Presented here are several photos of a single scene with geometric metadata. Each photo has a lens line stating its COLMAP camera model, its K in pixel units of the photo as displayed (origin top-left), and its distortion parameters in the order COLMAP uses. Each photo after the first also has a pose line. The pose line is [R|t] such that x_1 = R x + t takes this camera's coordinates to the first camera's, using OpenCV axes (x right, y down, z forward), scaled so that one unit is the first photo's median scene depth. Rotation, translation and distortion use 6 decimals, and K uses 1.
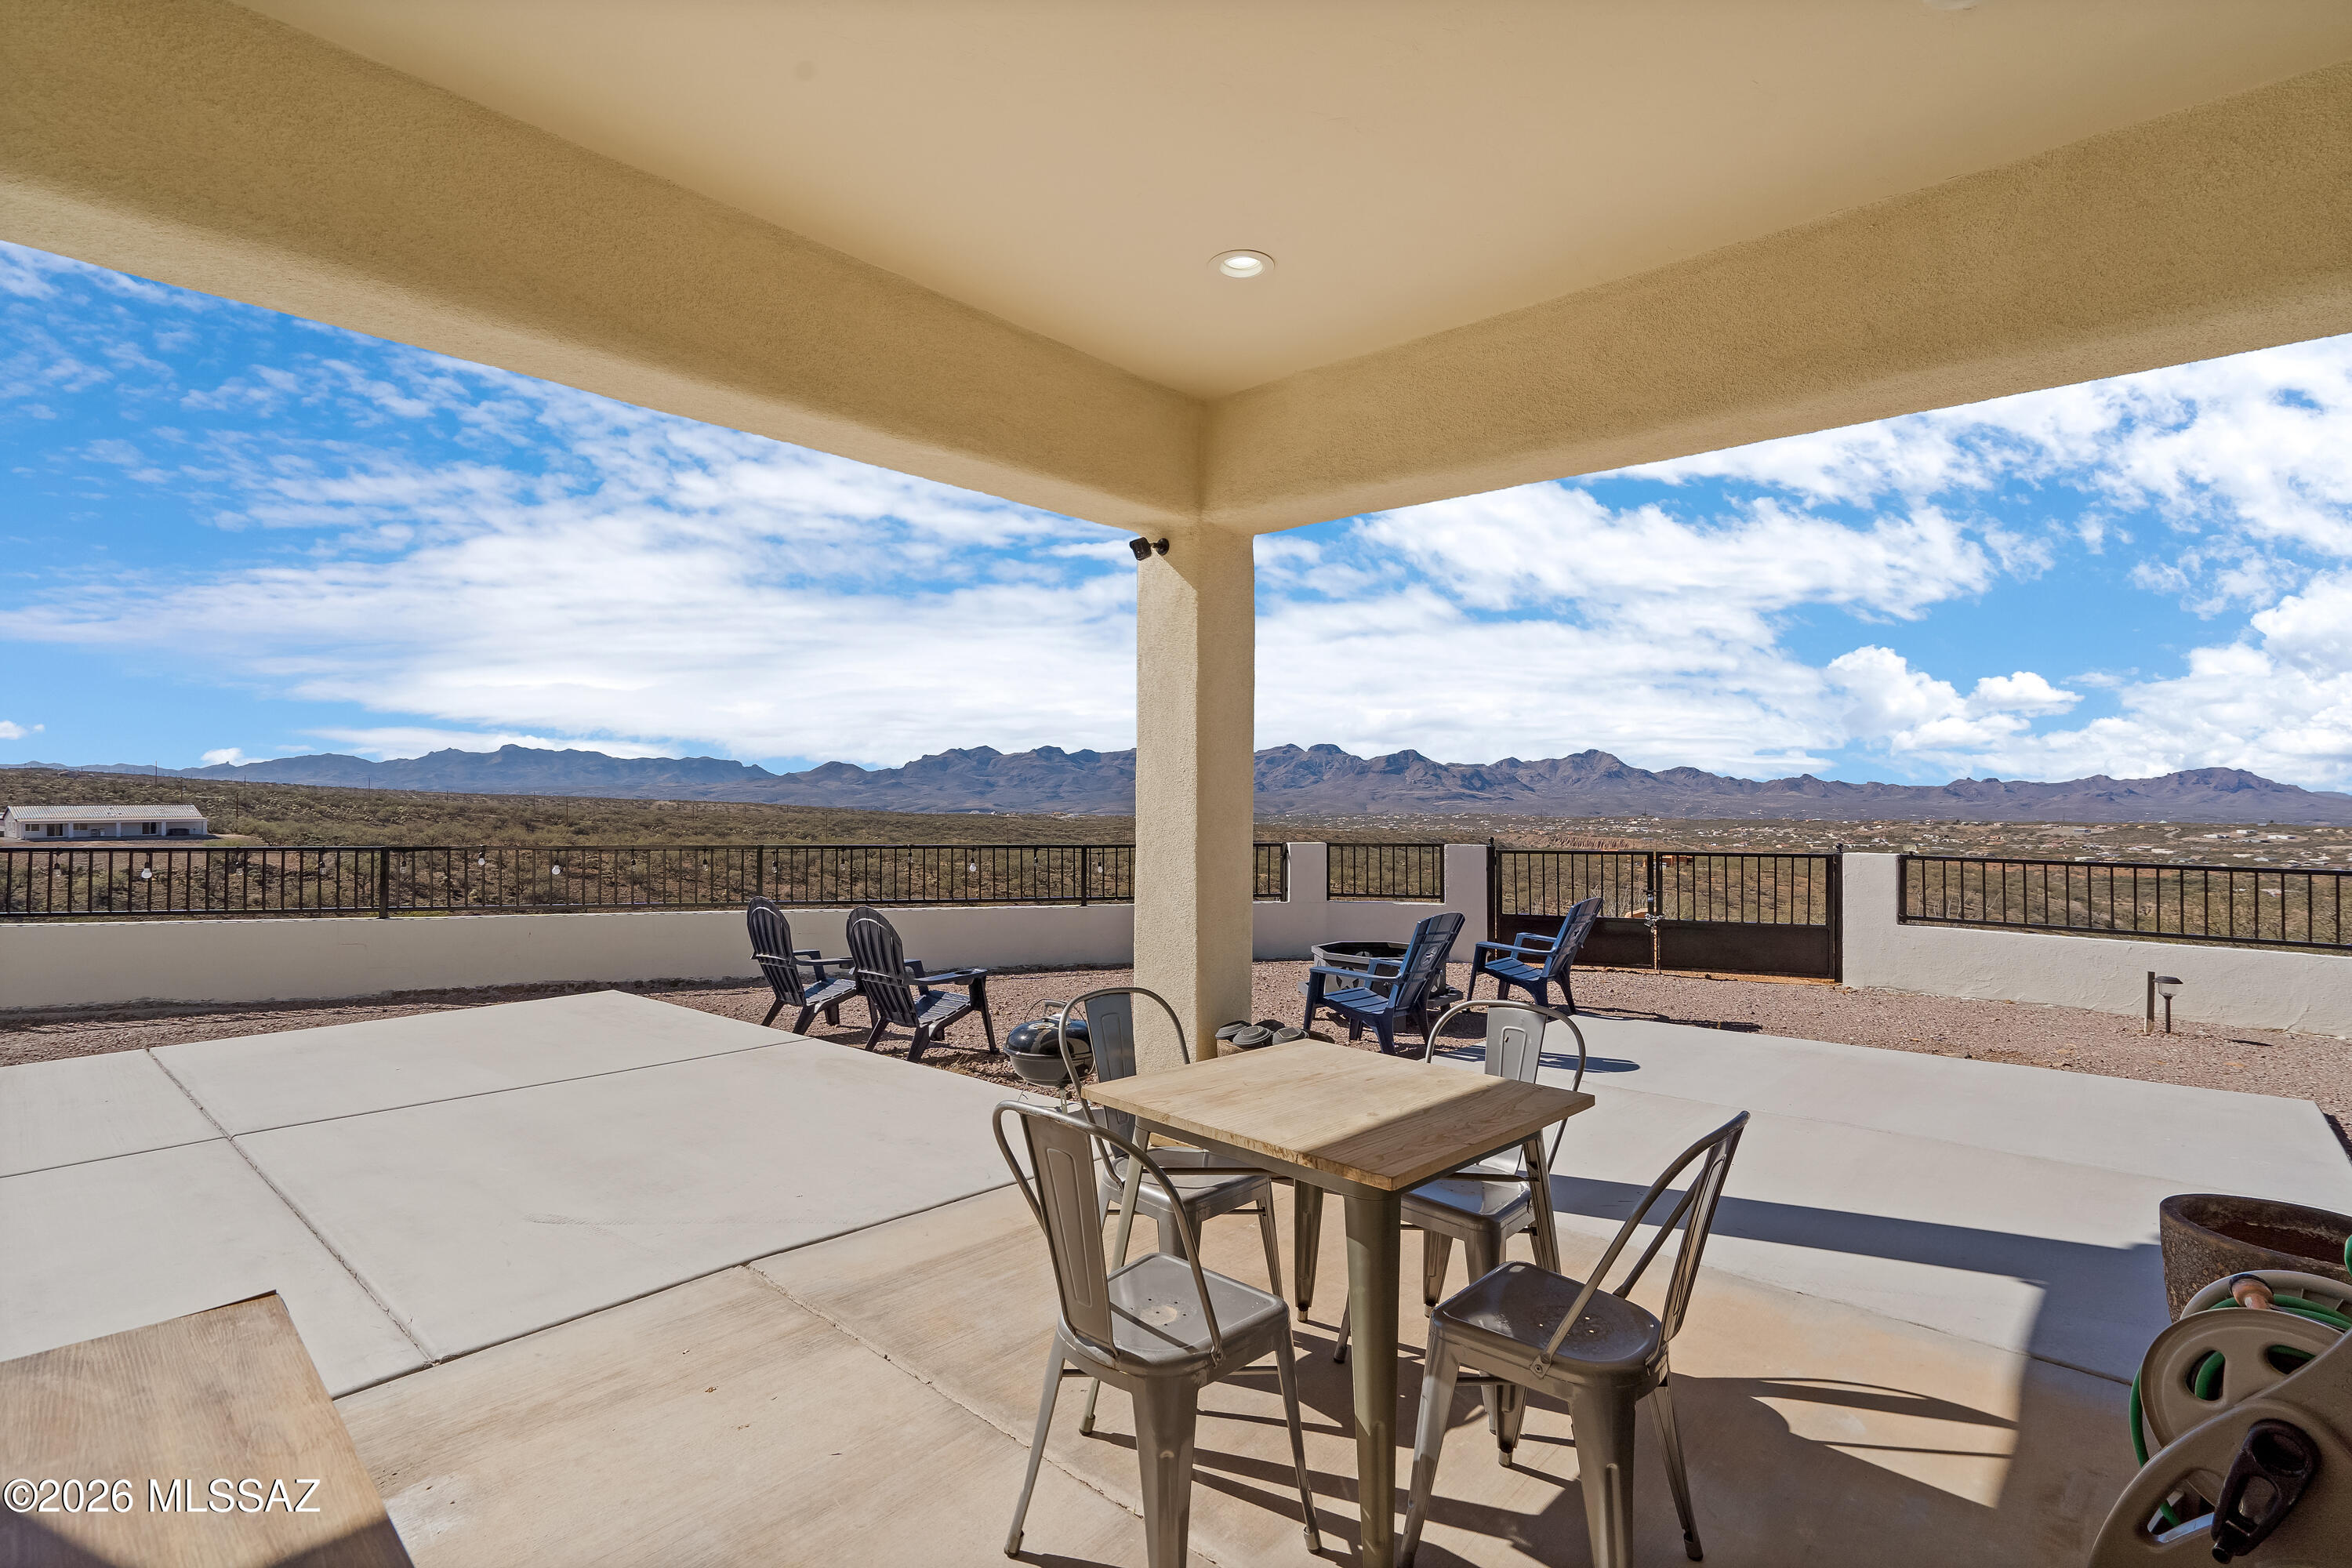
lens RADIAL K [[1091.3, 0, 1169.8], [0, 1091.3, 795.2], [0, 0, 1]] dist [-0.004873, -0.001155]
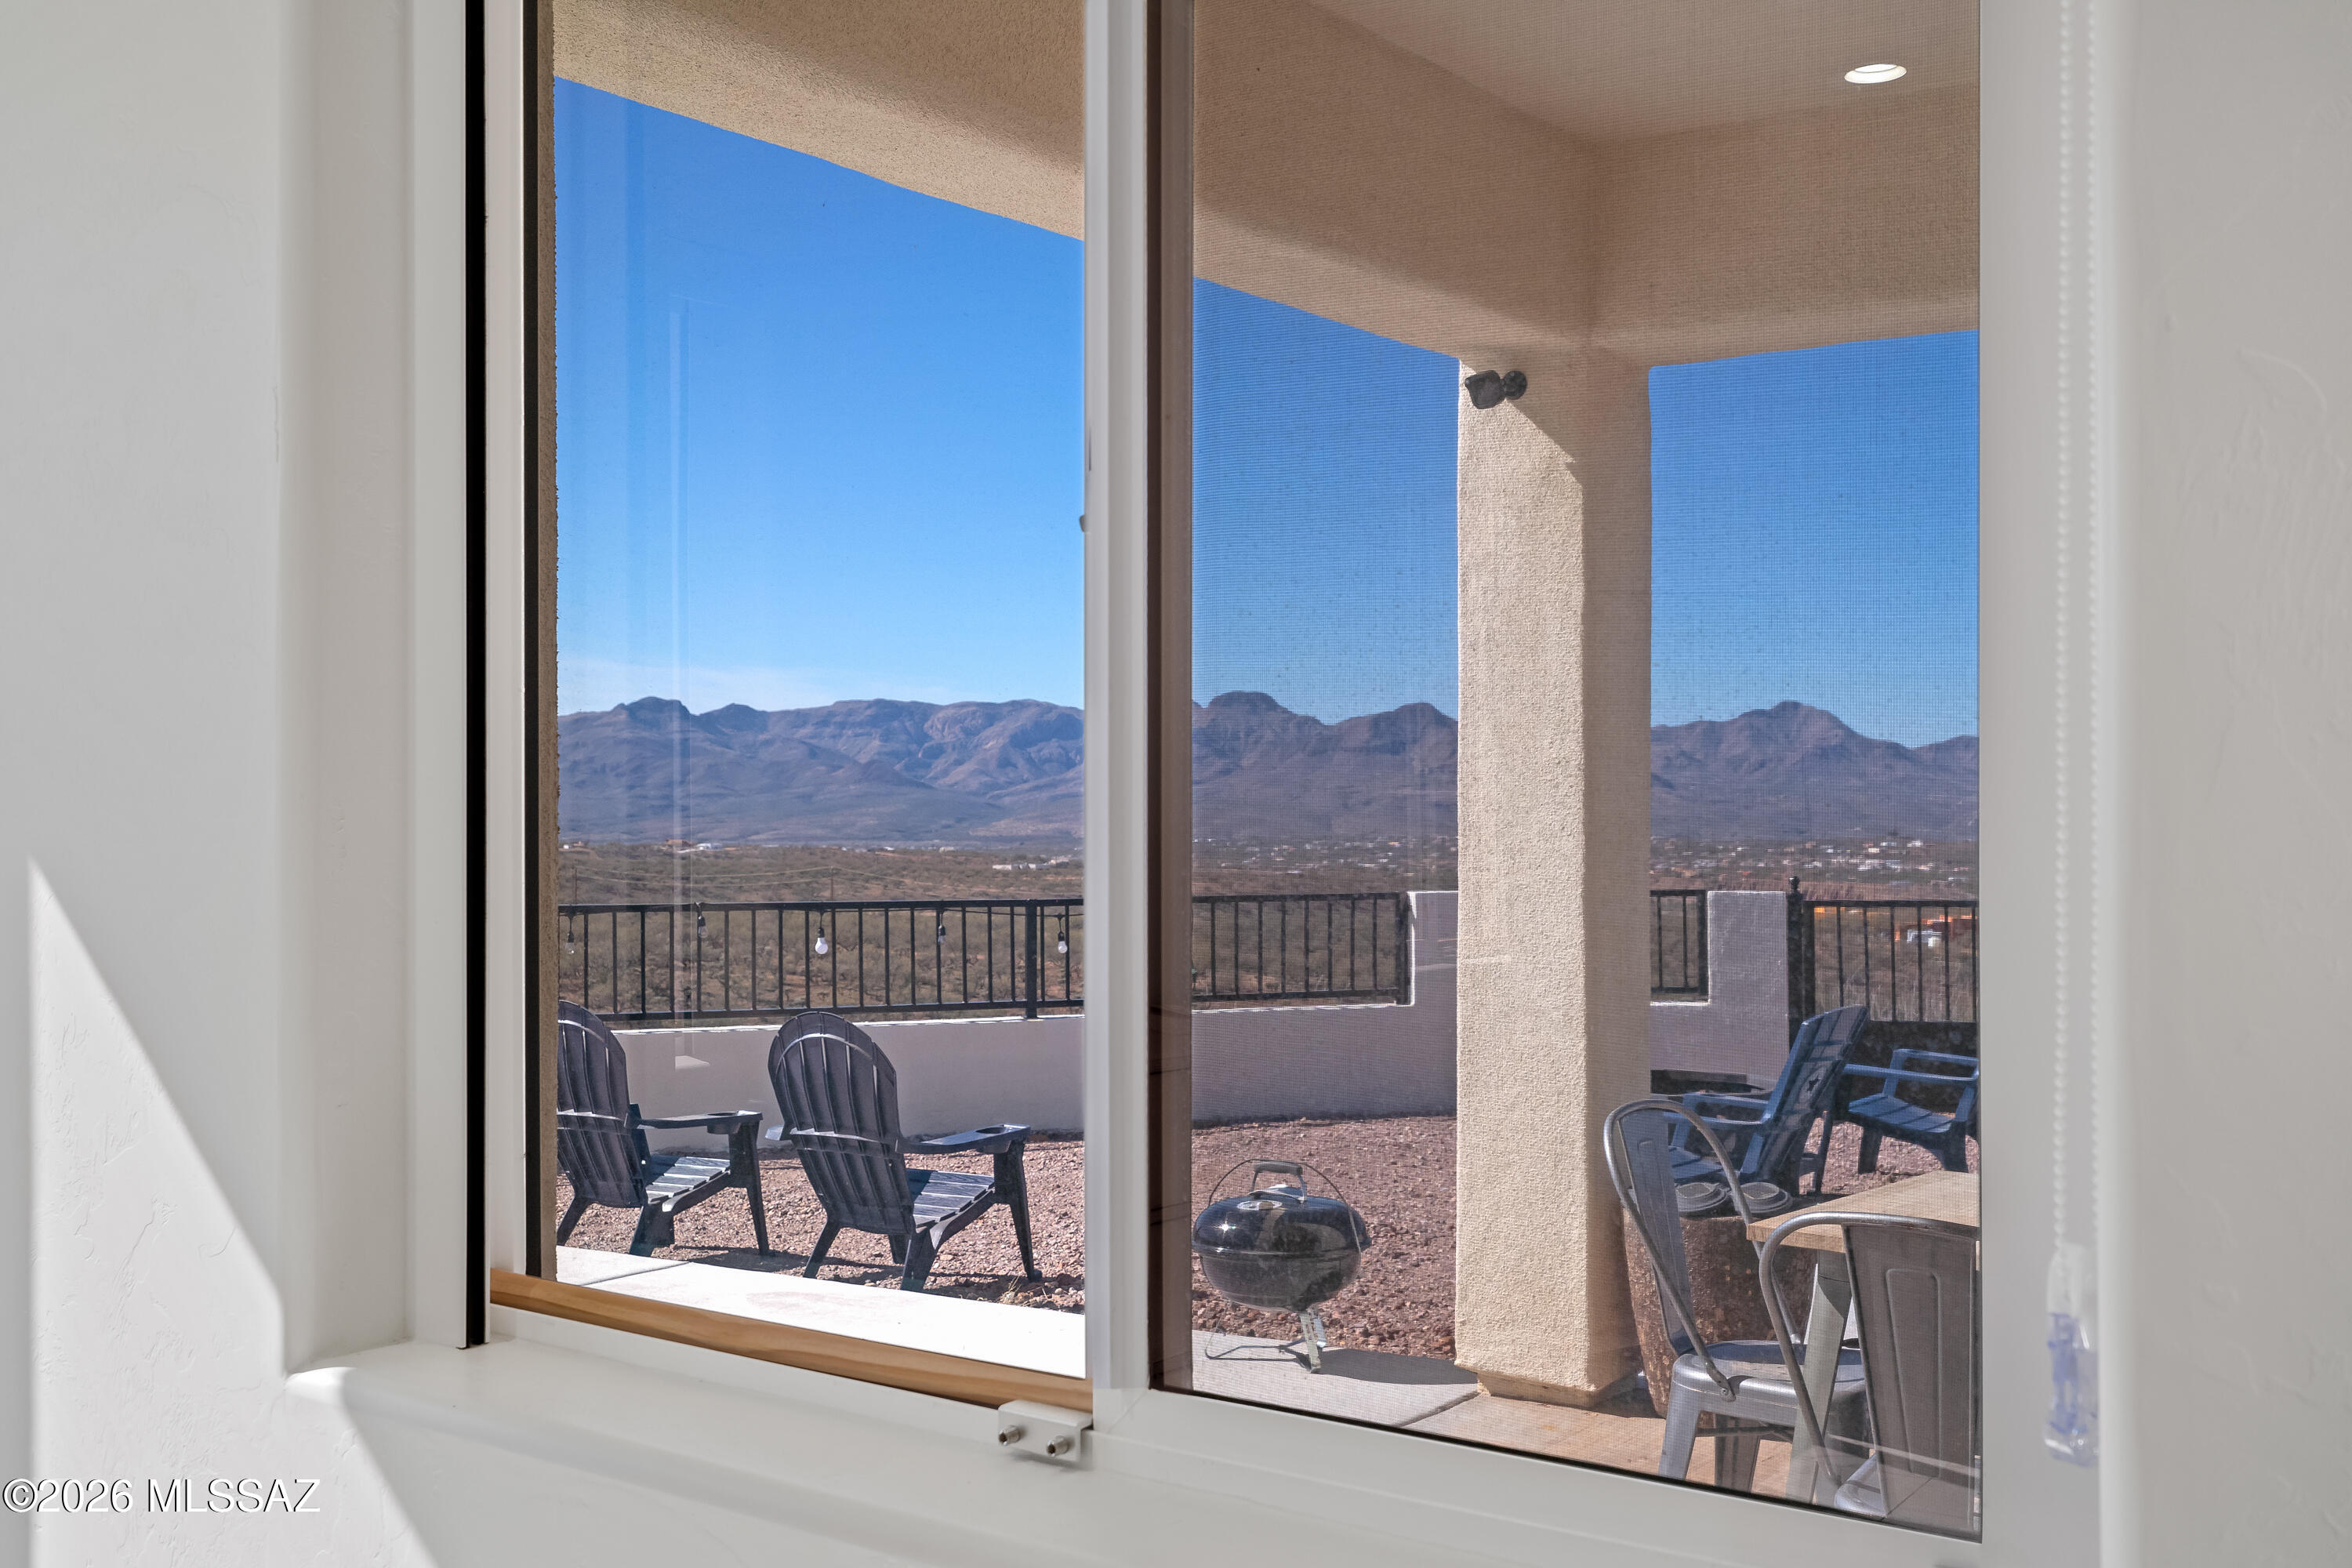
lens RADIAL K [[2324.5, 0, 1176.0], [0, 2324.5, 784.0], [0, 0, 1]] dist [0.037552, -0.000113]
pose [[0.993018, -0.006560, 0.117777, -0.339947], [0.007397, 0.999950, -0.006674, -0.003186], [-0.117727, 0.007499, 0.993018, -0.238048]]
